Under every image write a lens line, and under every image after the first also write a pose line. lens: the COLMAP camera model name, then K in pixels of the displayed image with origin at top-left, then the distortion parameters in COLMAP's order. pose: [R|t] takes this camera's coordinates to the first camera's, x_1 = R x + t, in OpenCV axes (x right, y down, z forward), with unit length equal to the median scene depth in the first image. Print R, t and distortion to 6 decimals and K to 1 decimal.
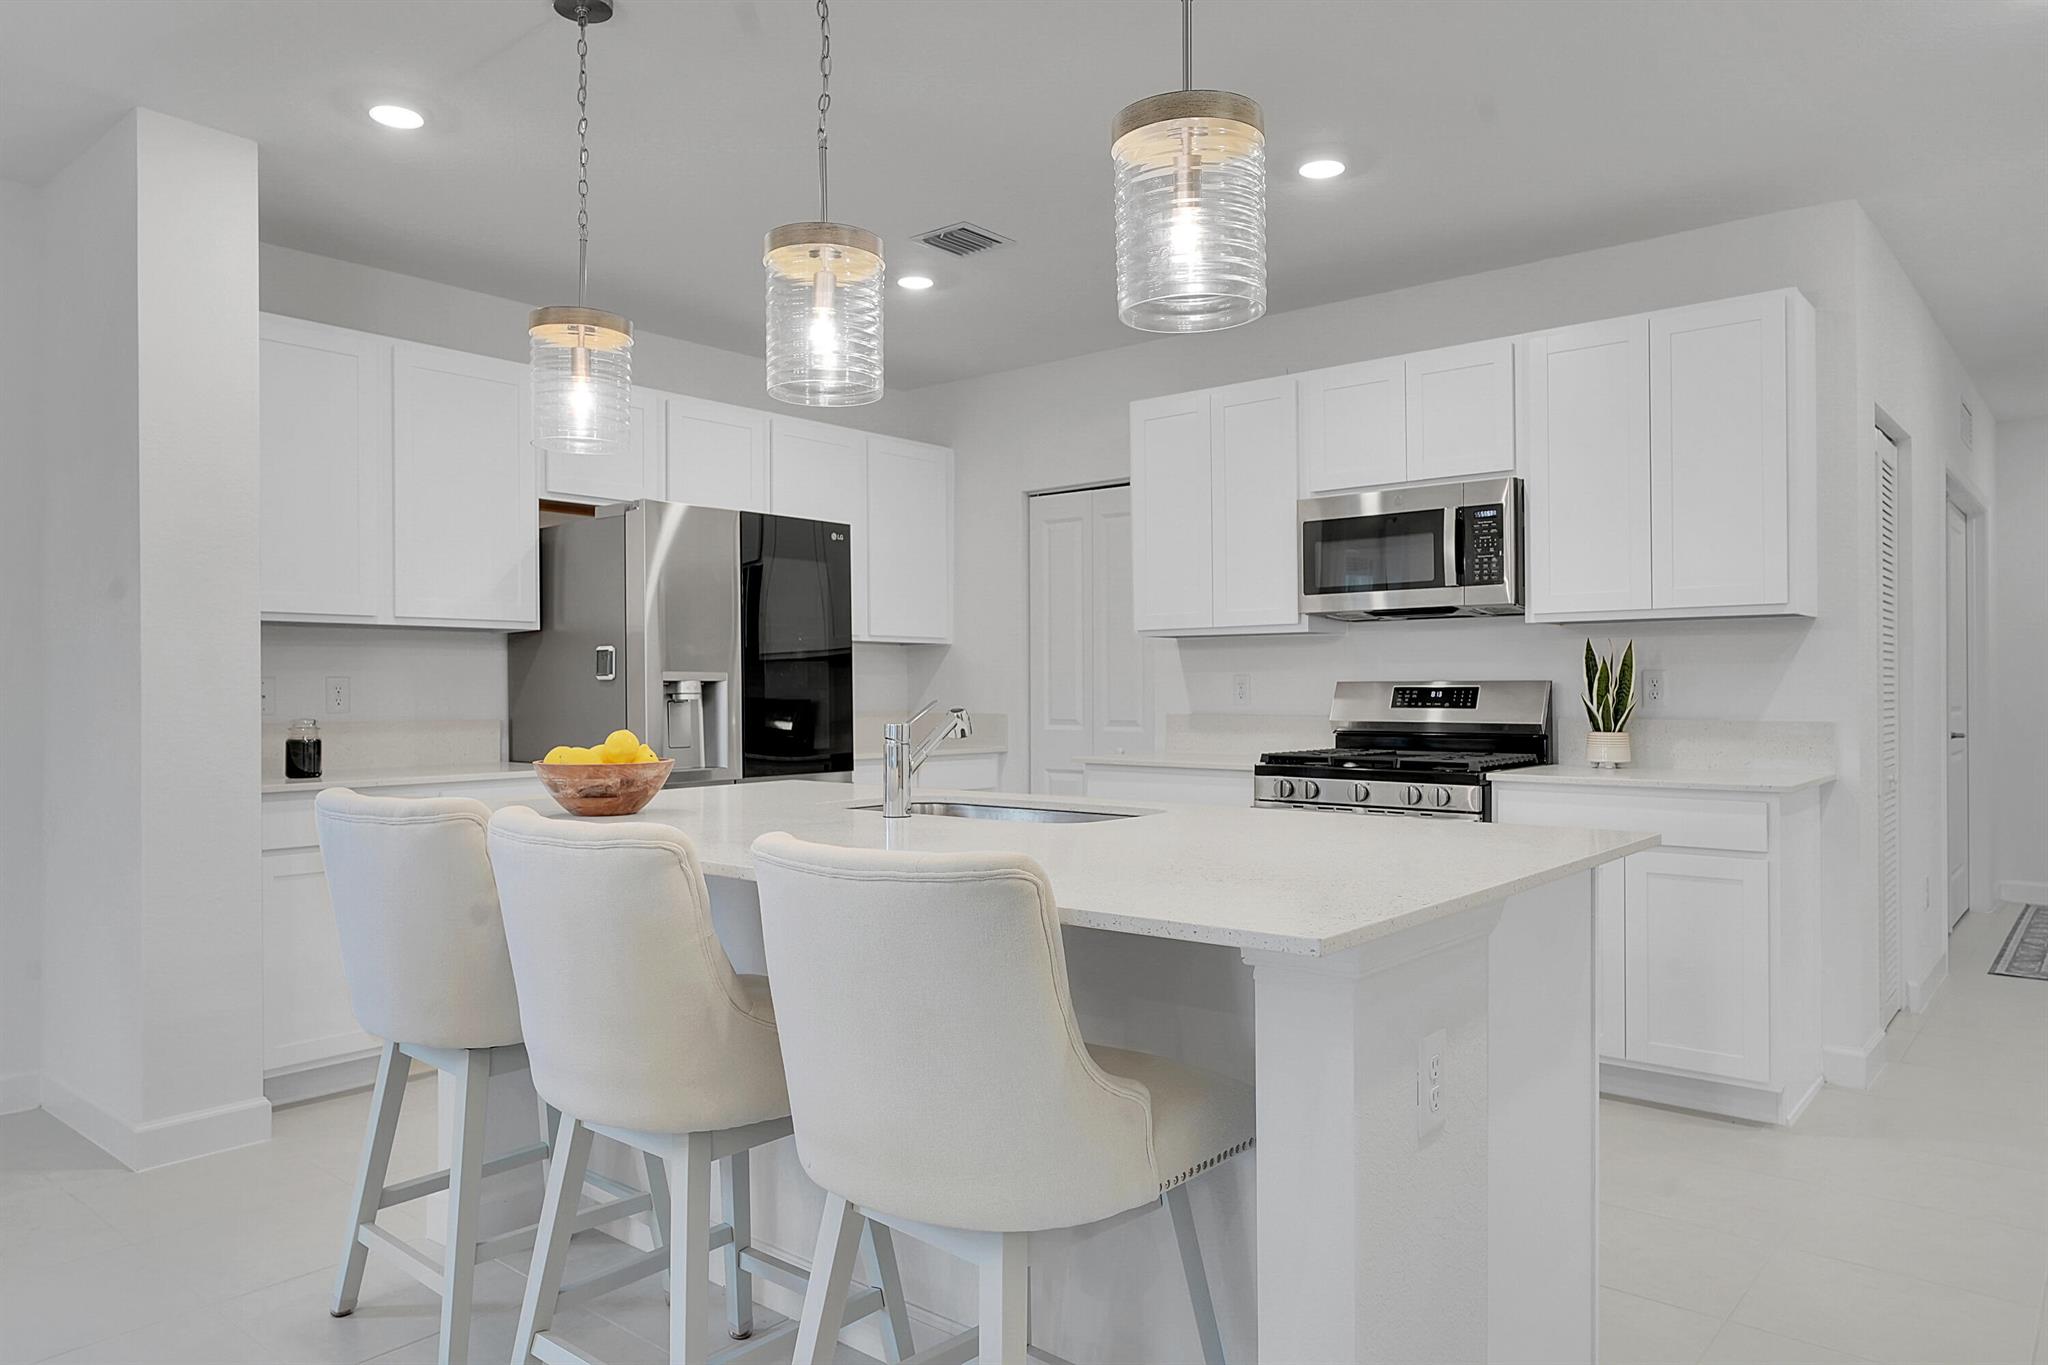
lens RADIAL K [[1325.1, 0, 1016.6], [0, 1325.1, 688.0], [0, 0, 1]] dist [-0.002016, 0.001032]
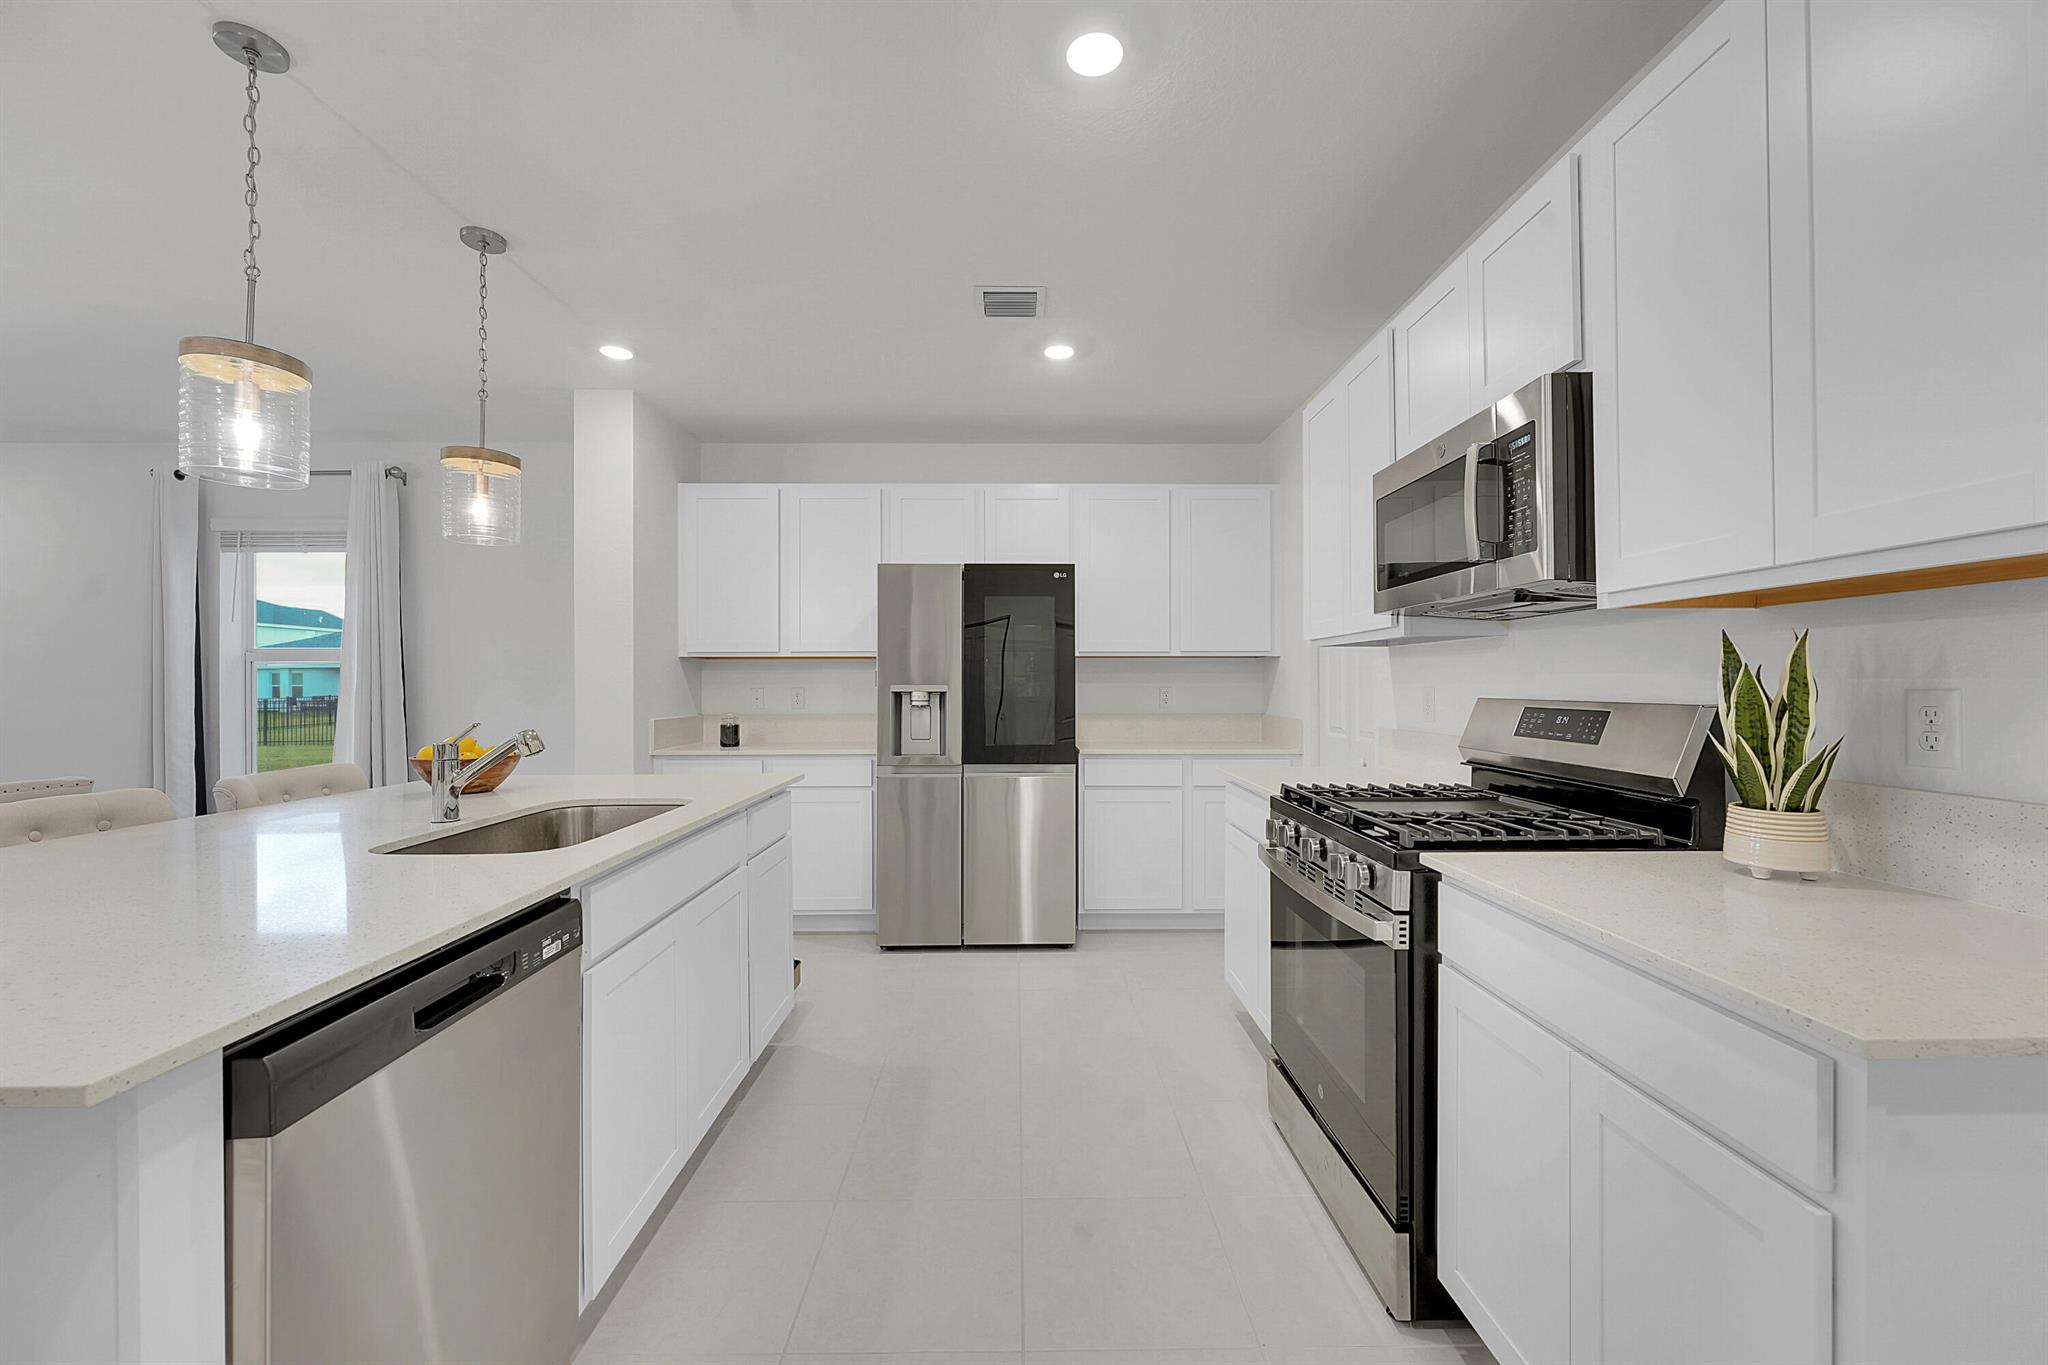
lens RADIAL K [[809.9, 0, 1026.5], [0, 809.9, 682.9], [0, 0, 1]] dist [-0.000771, -0.000298]
pose [[0.655999, 0.000985, -0.754761, 0.482337], [0.000076, 0.999999, 0.001371, -0.016207], [0.754761, -0.000957, 0.655999, 0.553560]]
